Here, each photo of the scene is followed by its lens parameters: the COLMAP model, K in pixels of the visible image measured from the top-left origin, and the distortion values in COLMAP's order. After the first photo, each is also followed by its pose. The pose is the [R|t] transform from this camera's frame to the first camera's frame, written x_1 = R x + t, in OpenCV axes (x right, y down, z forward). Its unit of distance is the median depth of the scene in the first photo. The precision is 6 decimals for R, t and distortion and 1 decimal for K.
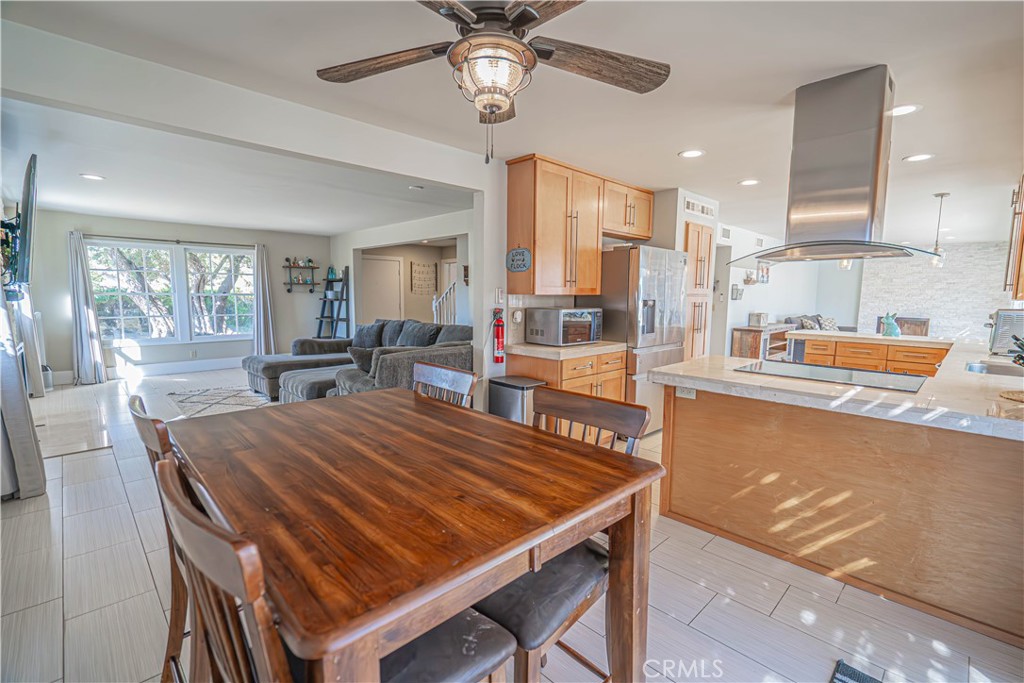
lens RADIAL K [[462.2, 0, 518.0], [0, 462.2, 343.6], [0, 0, 1]] dist [0.003219, 0.002180]
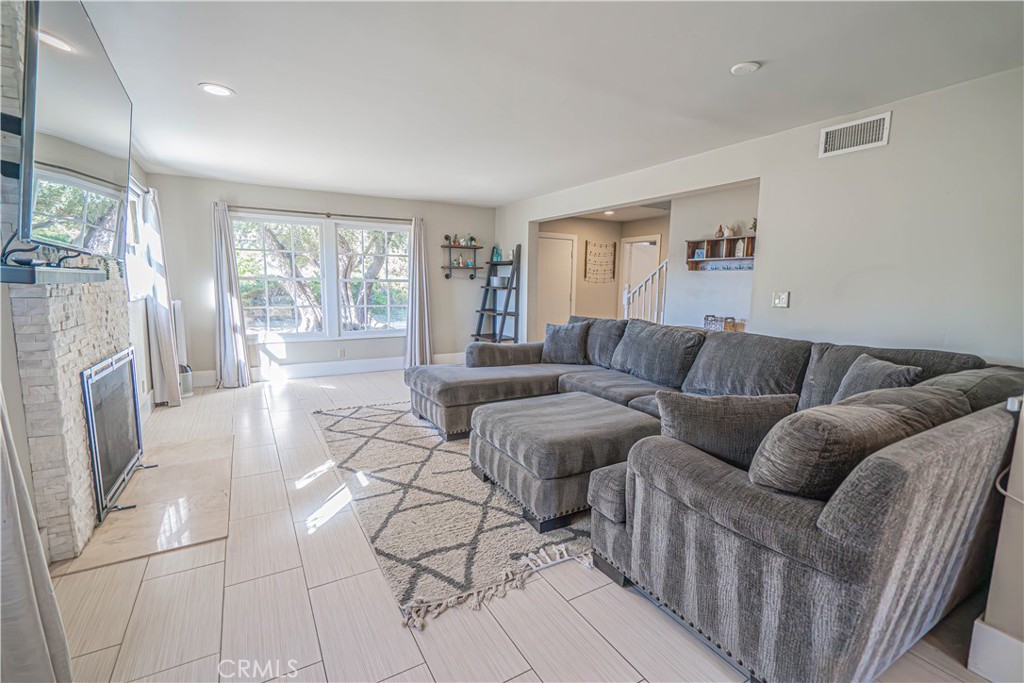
lens RADIAL K [[462.2, 0, 518.7], [0, 462.2, 342.0], [0, 0, 1]] dist [0.003219, 0.002180]
pose [[0.972405, 0.035152, -0.230634, -0.186401], [-0.030979, 0.999285, 0.021694, -0.021743], [0.231232, -0.013951, 0.972799, 0.247602]]
